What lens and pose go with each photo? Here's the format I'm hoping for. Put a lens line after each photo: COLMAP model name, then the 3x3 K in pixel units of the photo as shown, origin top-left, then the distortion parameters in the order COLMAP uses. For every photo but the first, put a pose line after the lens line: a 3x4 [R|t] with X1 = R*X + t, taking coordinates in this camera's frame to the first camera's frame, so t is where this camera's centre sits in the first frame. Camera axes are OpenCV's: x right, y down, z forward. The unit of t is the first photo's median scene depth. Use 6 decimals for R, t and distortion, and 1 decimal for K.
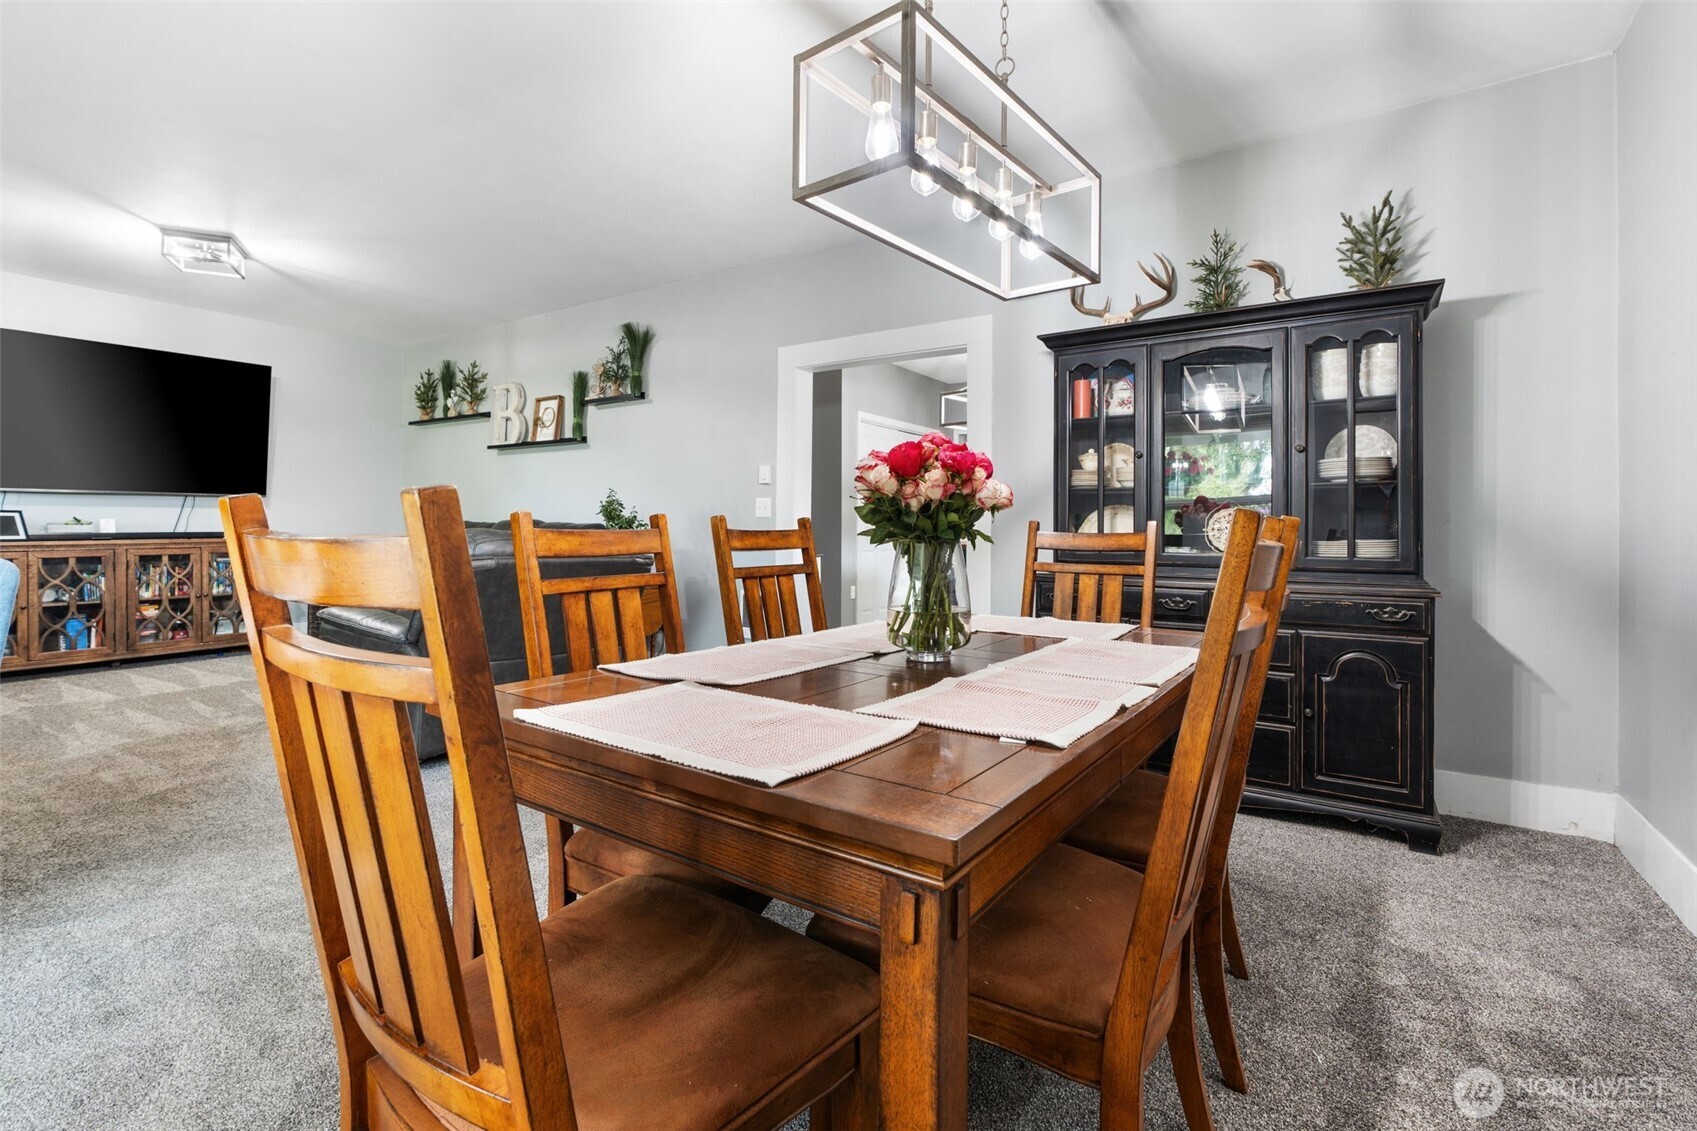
lens RADIAL K [[768.1, 0, 857.8], [0, 768.1, 543.4], [0, 0, 1]] dist [0.000068, 0.001006]
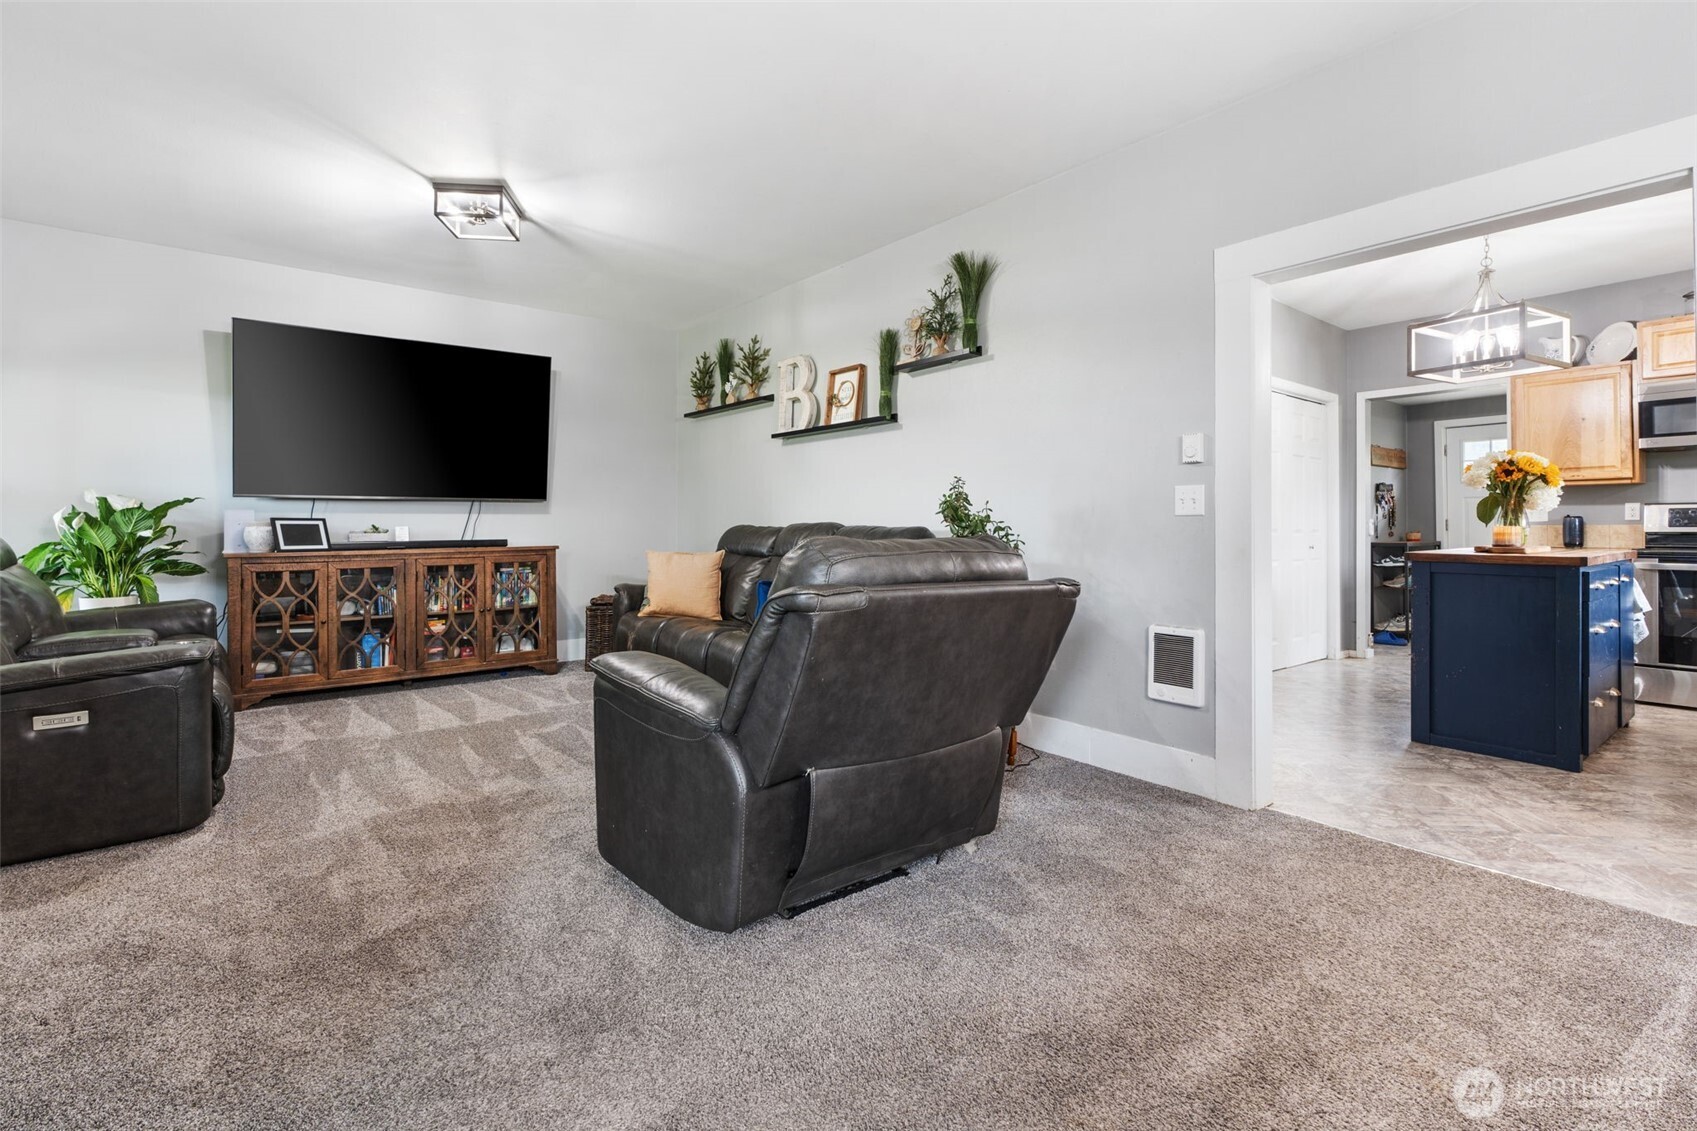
lens RADIAL K [[768.1, 0, 857.8], [0, 768.1, 543.4], [0, 0, 1]] dist [0.000068, 0.001006]
pose [[0.959283, -0.002544, -0.282435, -0.176805], [0.001541, 0.999992, -0.003775, -0.006947], [0.282442, 0.003186, 0.959279, 0.257299]]
